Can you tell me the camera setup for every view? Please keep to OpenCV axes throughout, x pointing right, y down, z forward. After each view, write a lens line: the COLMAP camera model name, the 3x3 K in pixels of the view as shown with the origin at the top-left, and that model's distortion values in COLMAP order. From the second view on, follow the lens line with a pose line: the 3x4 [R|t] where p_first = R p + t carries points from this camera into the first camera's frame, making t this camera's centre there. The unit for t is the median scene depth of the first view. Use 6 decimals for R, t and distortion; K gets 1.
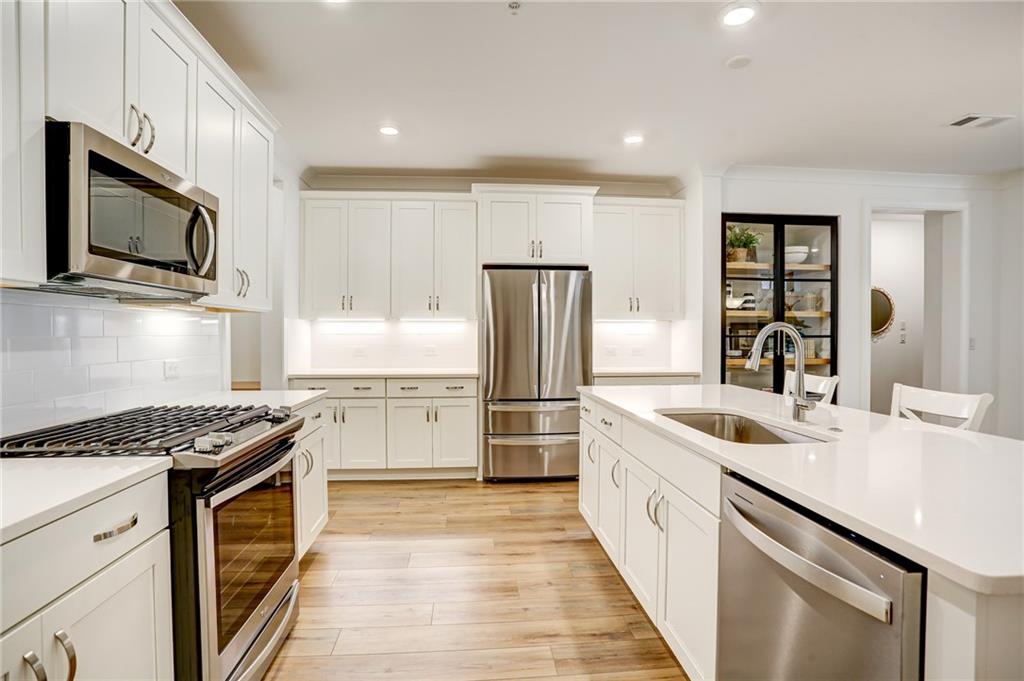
lens RADIAL K [[501.0, 0, 507.4], [0, 501.0, 343.2], [0, 0, 1]] dist [-0.073122, 0.030887]
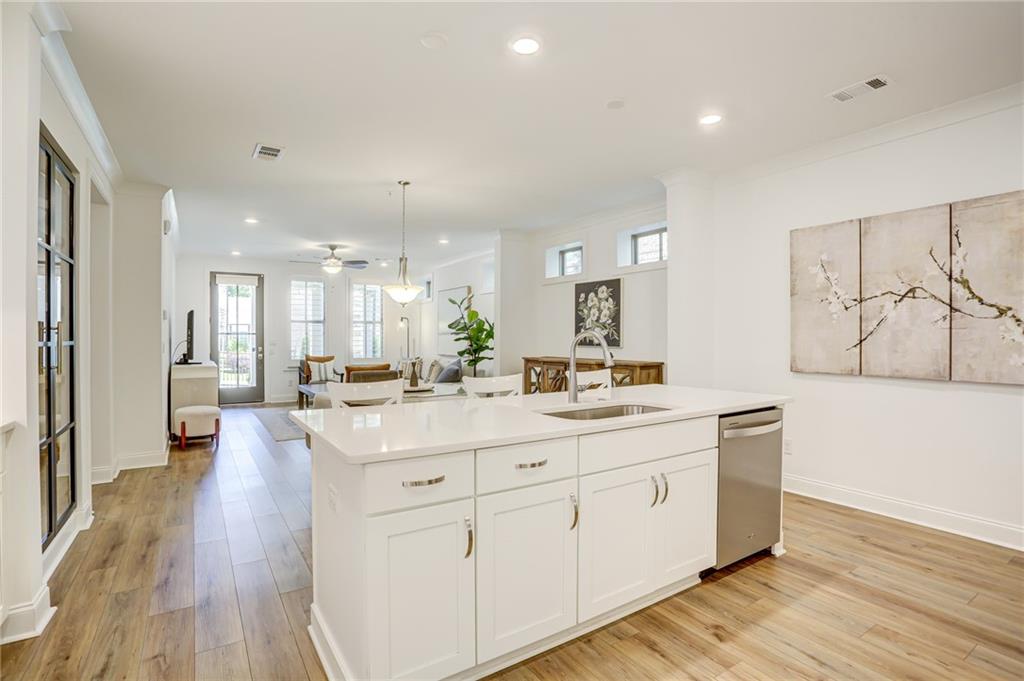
lens RADIAL K [[501.0, 0, 513.9], [0, 501.0, 337.7], [0, 0, 1]] dist [-0.073122, 0.030887]
pose [[-0.474275, 0.001686, 0.880375, -0.250451], [0.018909, 0.999787, 0.008271, -0.016483], [-0.880174, 0.020569, -0.474206, 0.816875]]
